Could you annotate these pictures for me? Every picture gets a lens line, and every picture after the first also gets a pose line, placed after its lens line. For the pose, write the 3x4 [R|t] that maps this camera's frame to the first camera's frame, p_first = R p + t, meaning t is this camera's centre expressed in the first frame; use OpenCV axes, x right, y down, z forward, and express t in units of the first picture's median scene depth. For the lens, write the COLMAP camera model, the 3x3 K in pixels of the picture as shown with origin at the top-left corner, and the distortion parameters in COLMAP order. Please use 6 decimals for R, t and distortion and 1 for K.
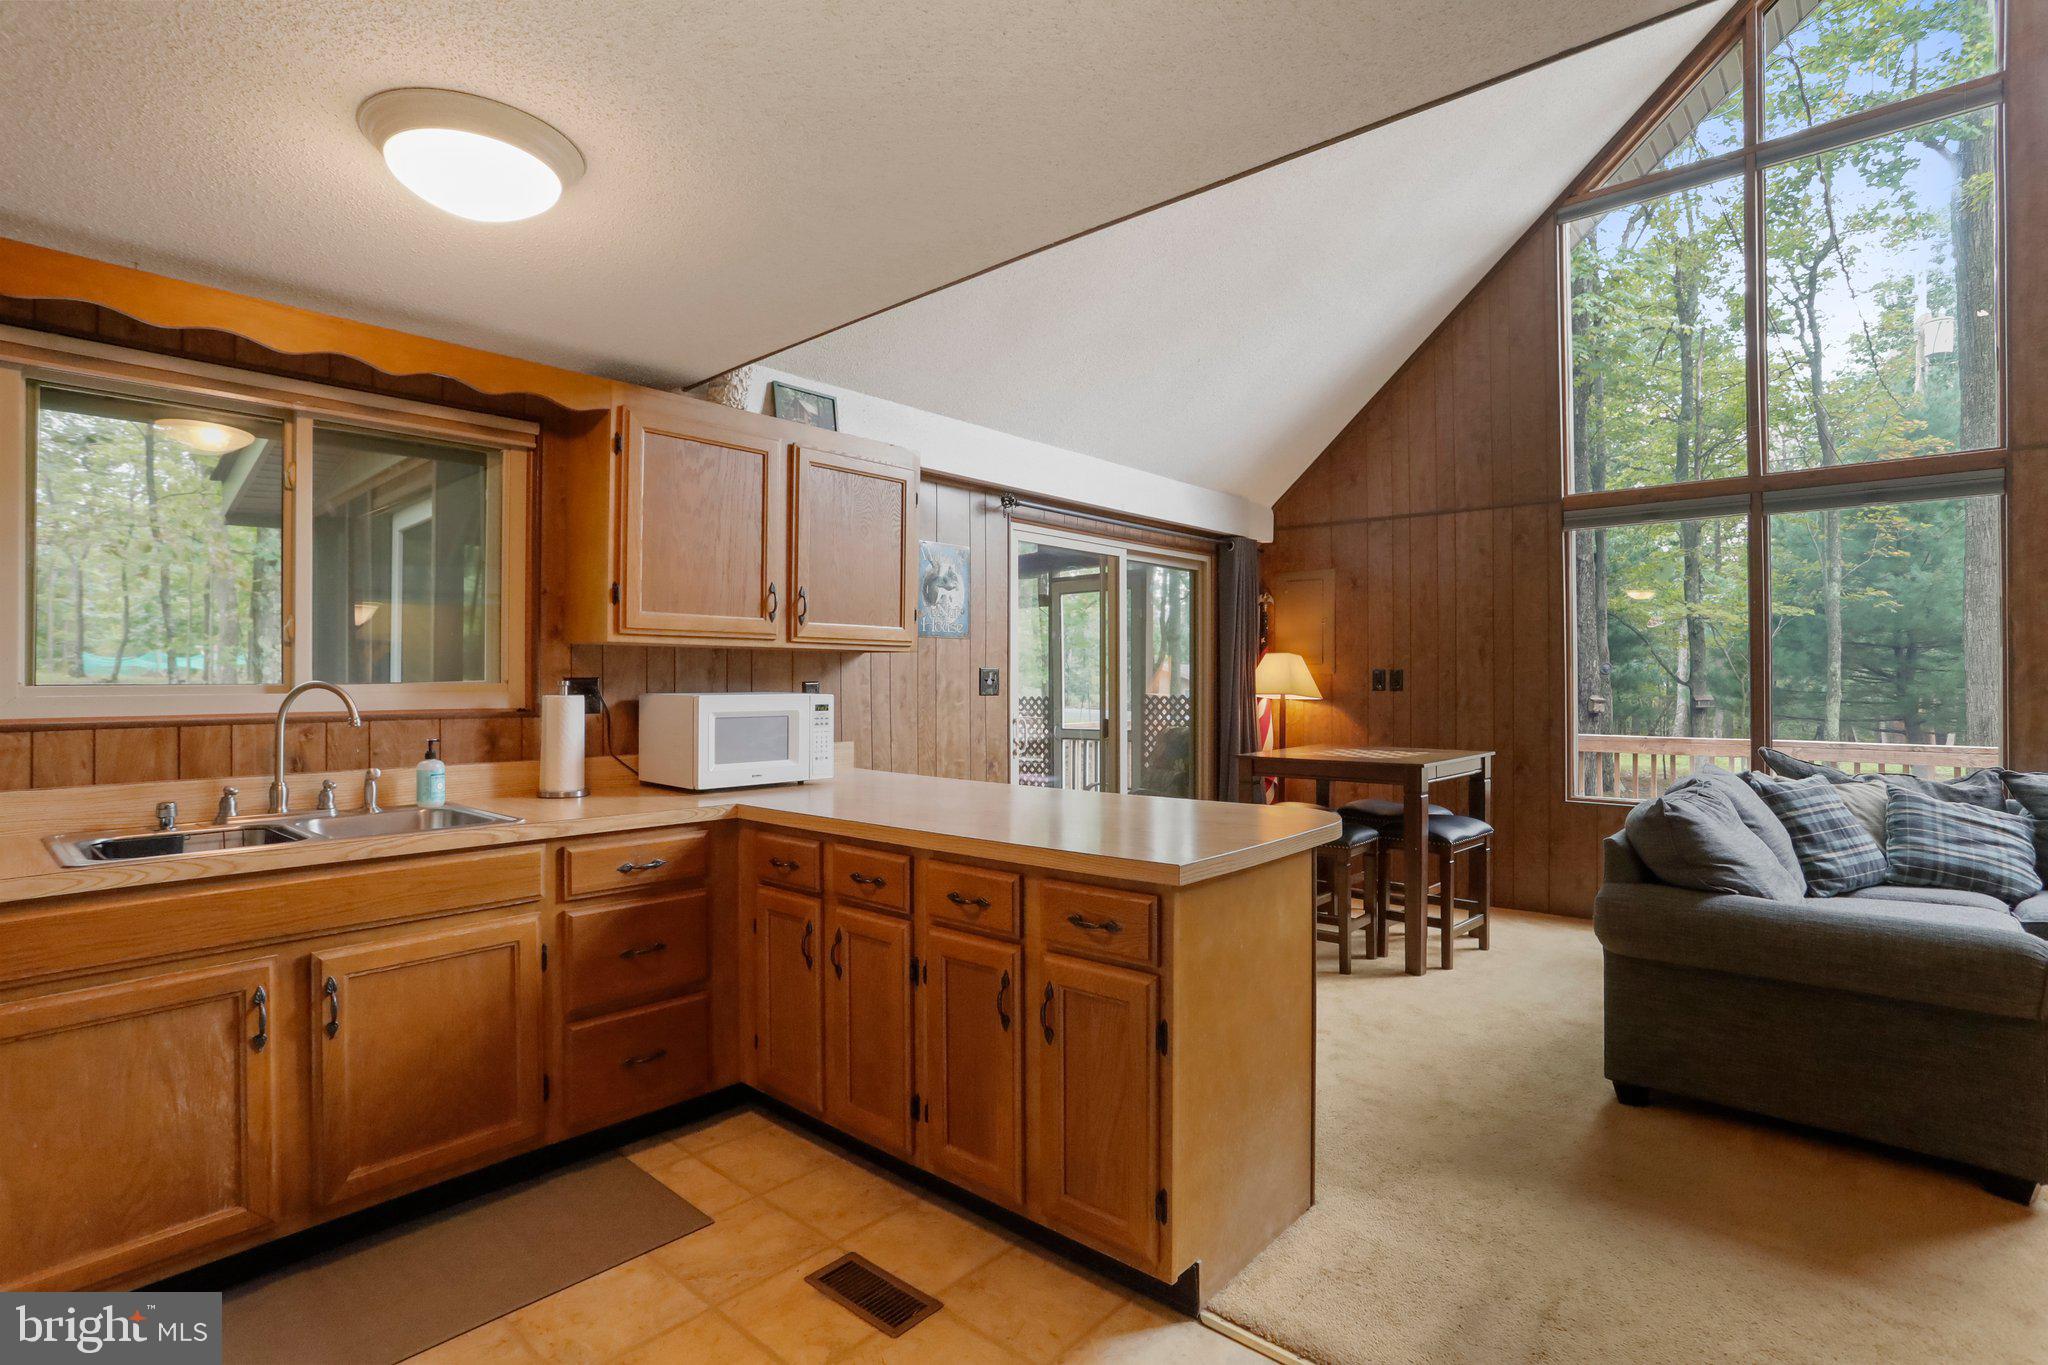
lens RADIAL K [[988.6, 0, 1024.0], [0, 988.6, 682.5], [0, 0, 1]] dist [-0.084339, 0.038196]
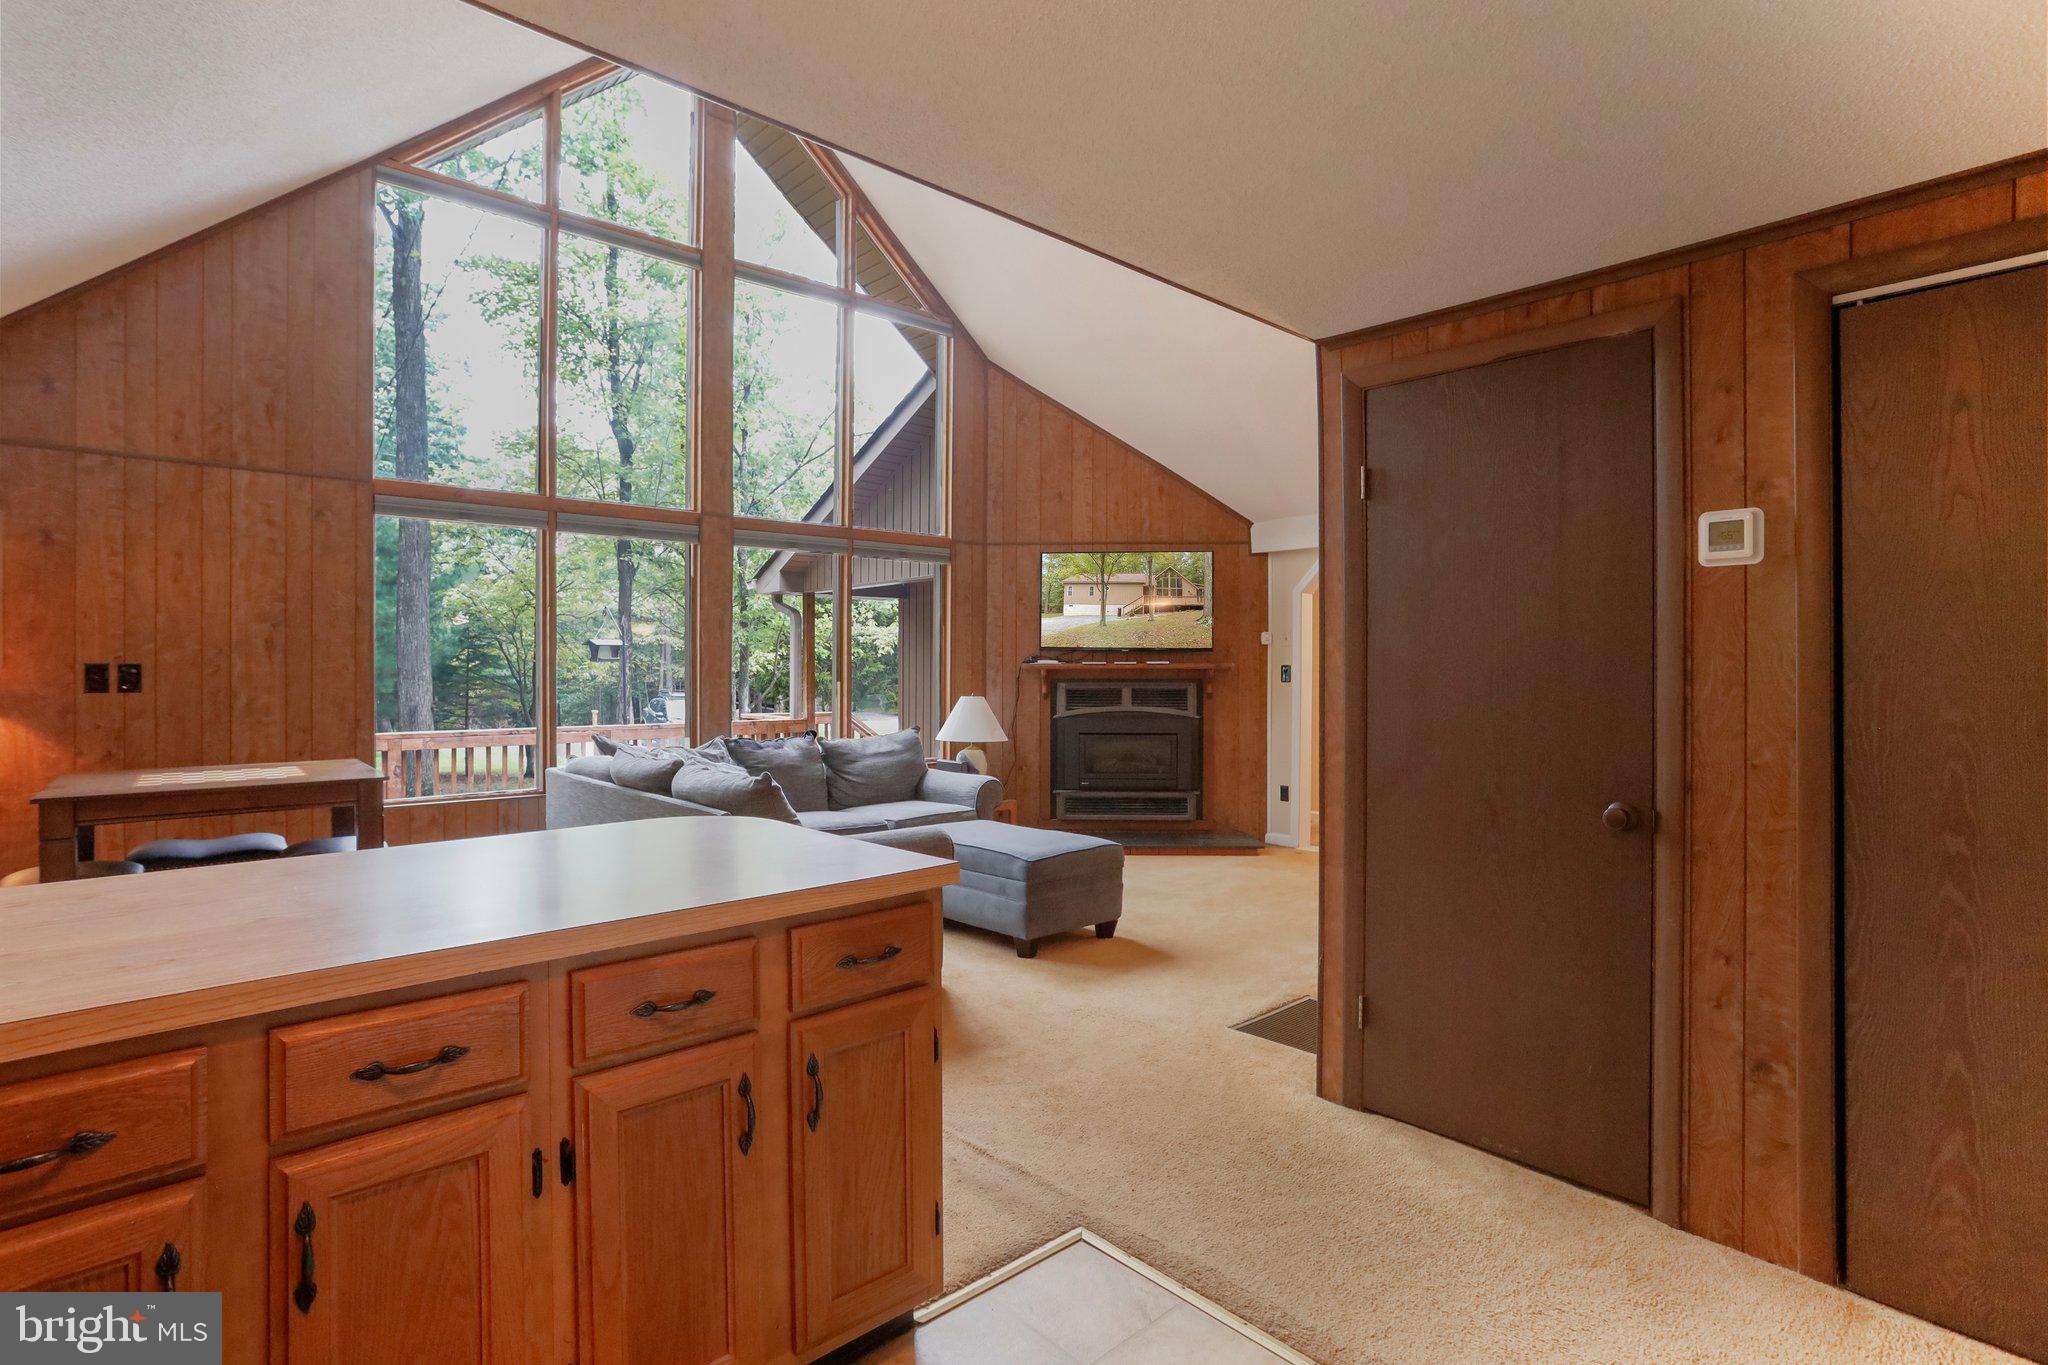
lens RADIAL K [[981.6, 0, 1022.0], [0, 981.6, 669.4], [0, 0, 1]] dist [-0.049012, 0.023510]
pose [[0.102348, 0.004670, 0.994738, -0.373888], [0.005131, 0.999973, -0.005222, -0.002120], [-0.994735, 0.005638, 0.102322, 0.368235]]
